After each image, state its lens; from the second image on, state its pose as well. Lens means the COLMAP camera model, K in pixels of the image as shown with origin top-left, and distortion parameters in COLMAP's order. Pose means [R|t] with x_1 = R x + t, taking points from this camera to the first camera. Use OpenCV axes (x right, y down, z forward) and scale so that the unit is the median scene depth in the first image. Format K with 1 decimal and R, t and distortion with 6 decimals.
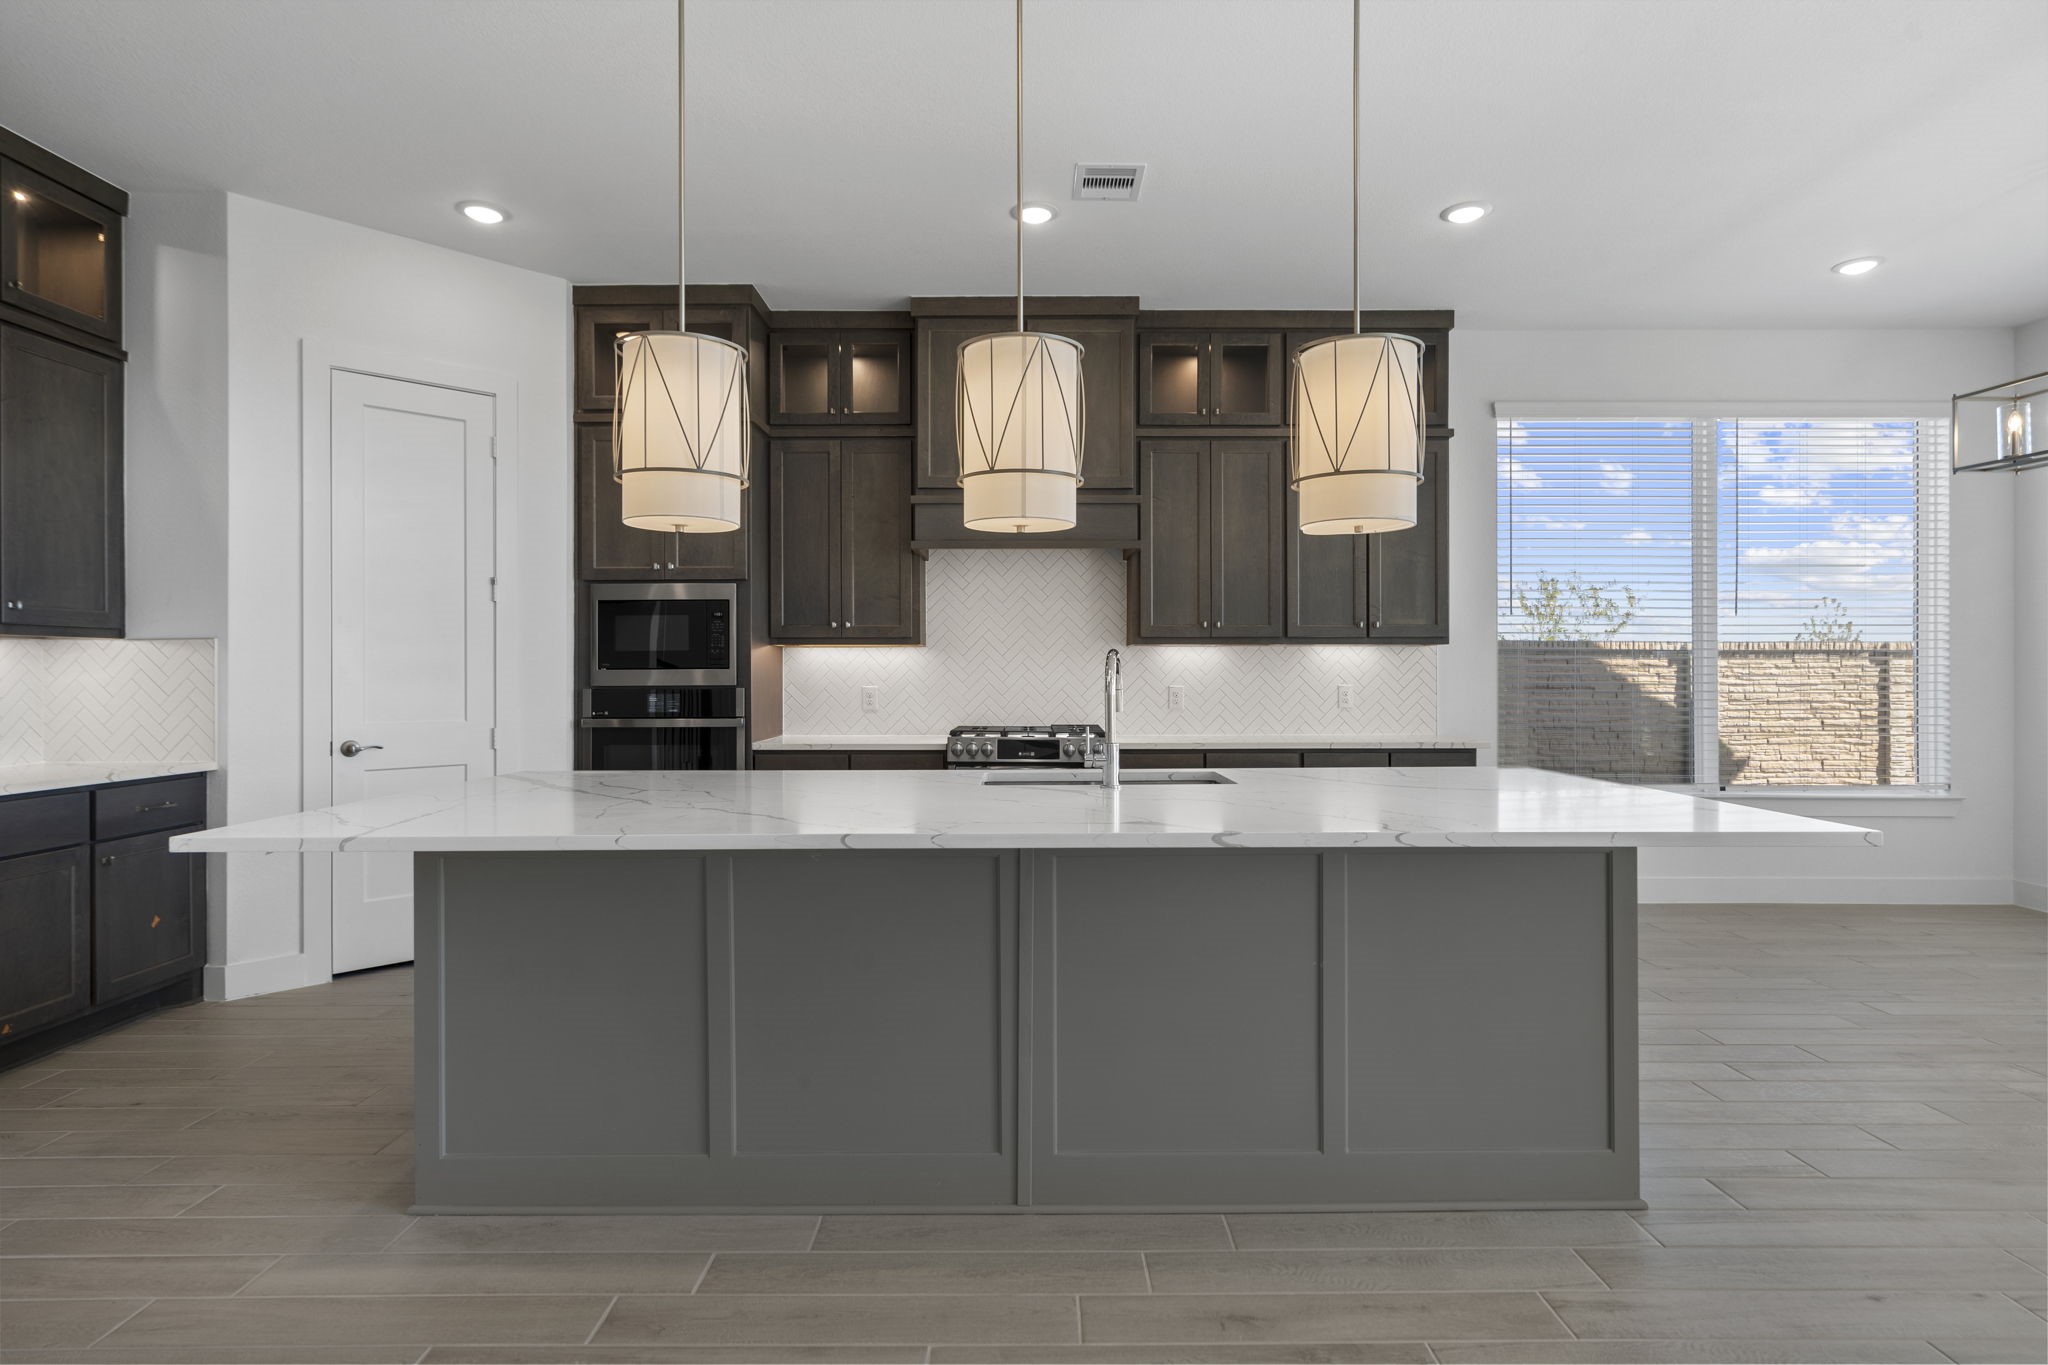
lens RADIAL K [[1049.3, 0, 1024.0], [0, 1049.3, 682.5], [0, 0, 1]] dist [0.002372, 0.000483]
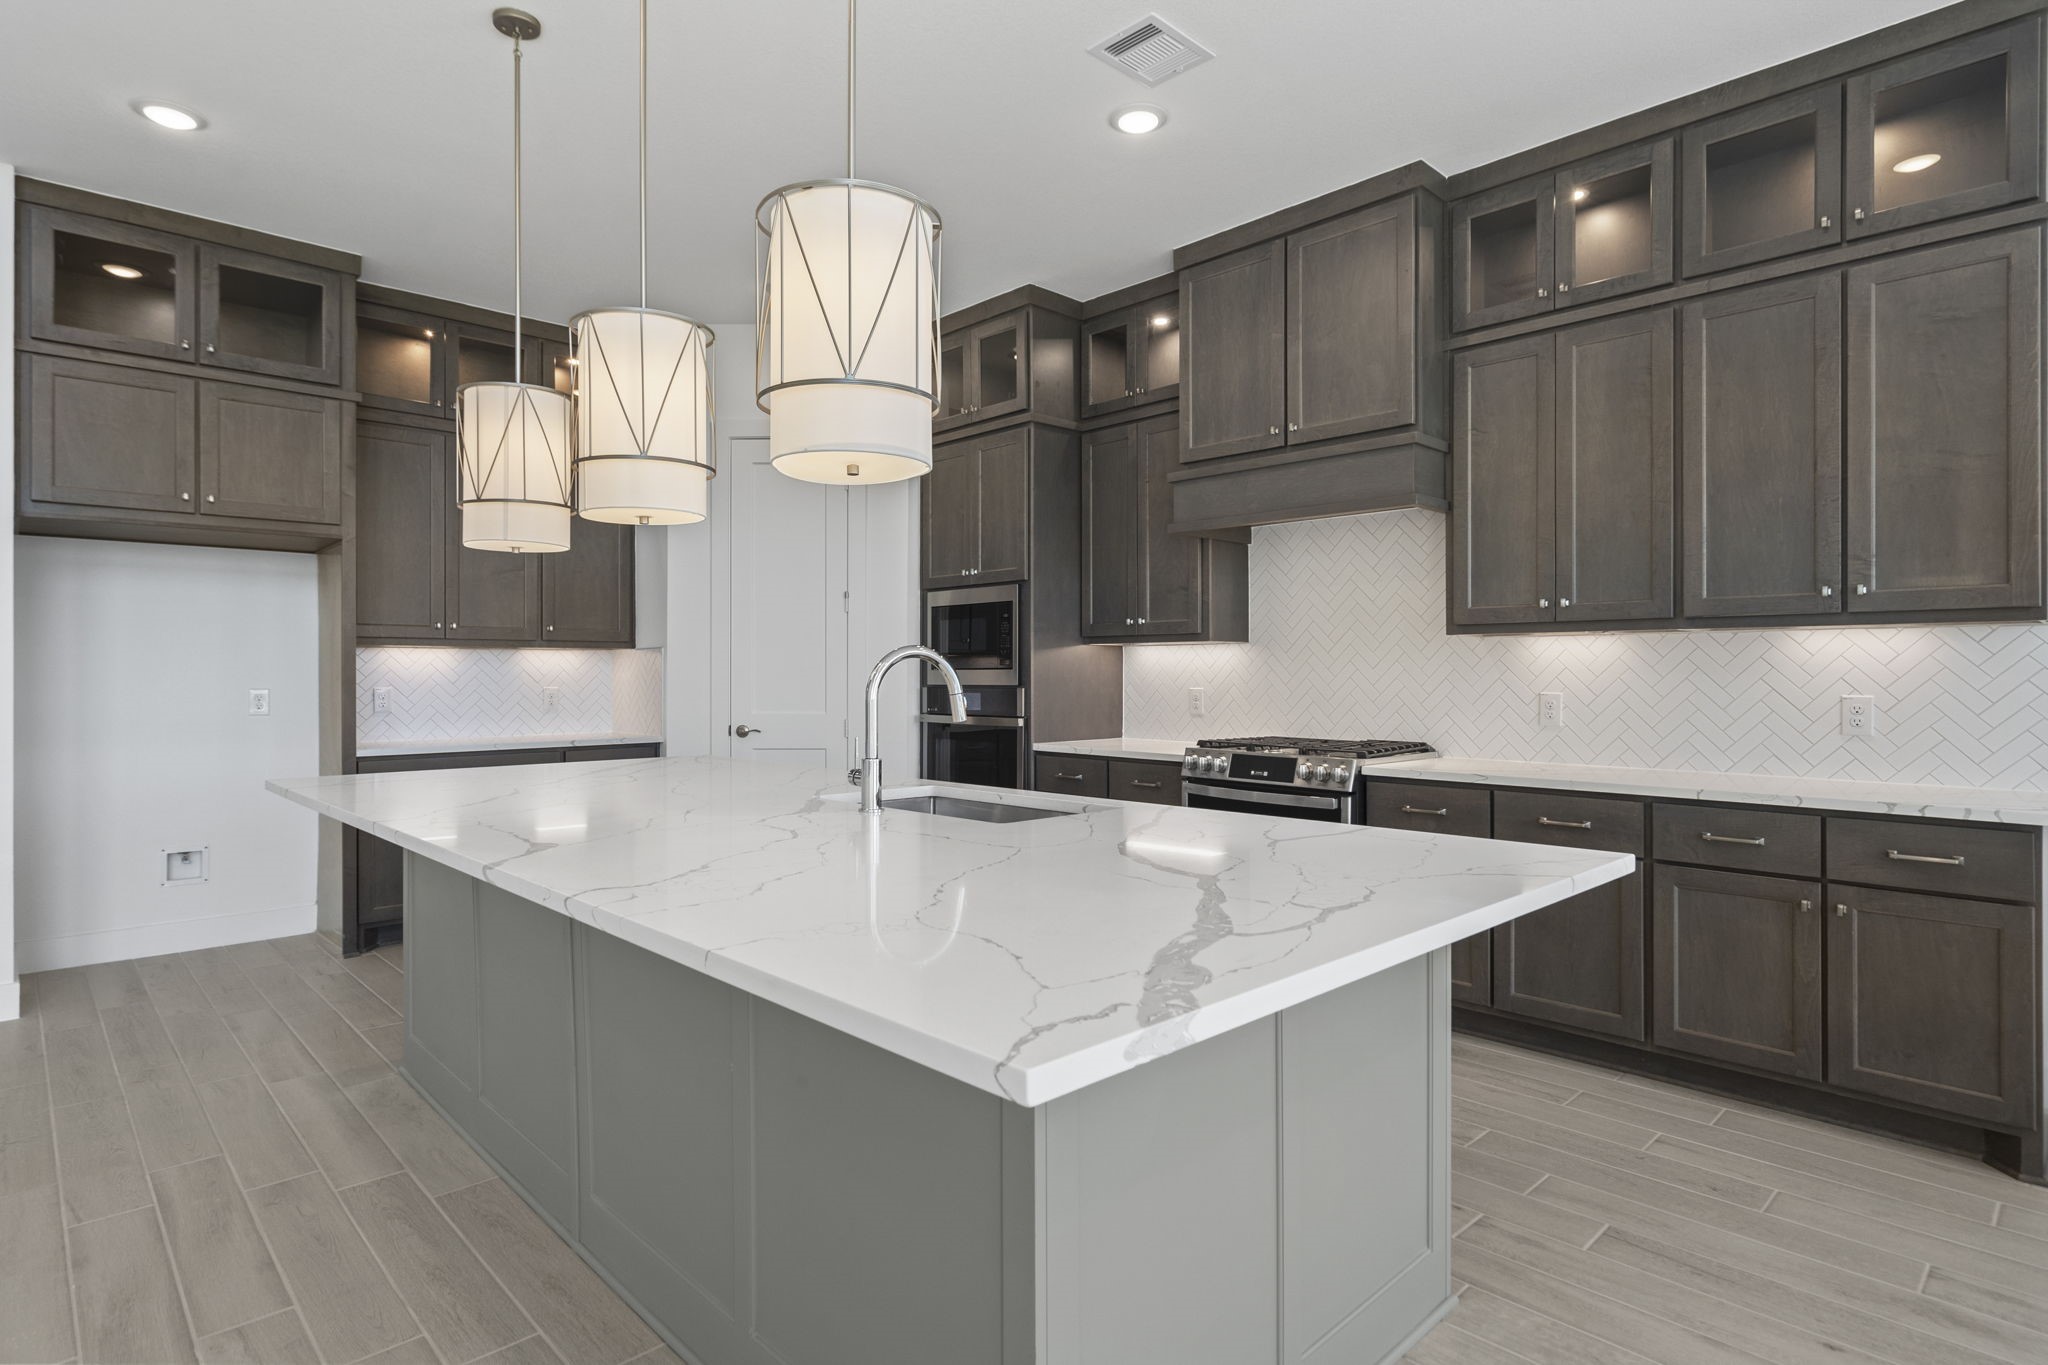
lens RADIAL K [[1049.3, 0, 1024.0], [0, 1049.3, 682.5], [0, 0, 1]] dist [0.002372, 0.000483]
pose [[0.699530, 0.008565, -0.714552, 0.451890], [-0.006804, 0.999963, 0.005324, -0.005517], [0.714570, 0.001137, 0.699563, 0.296332]]
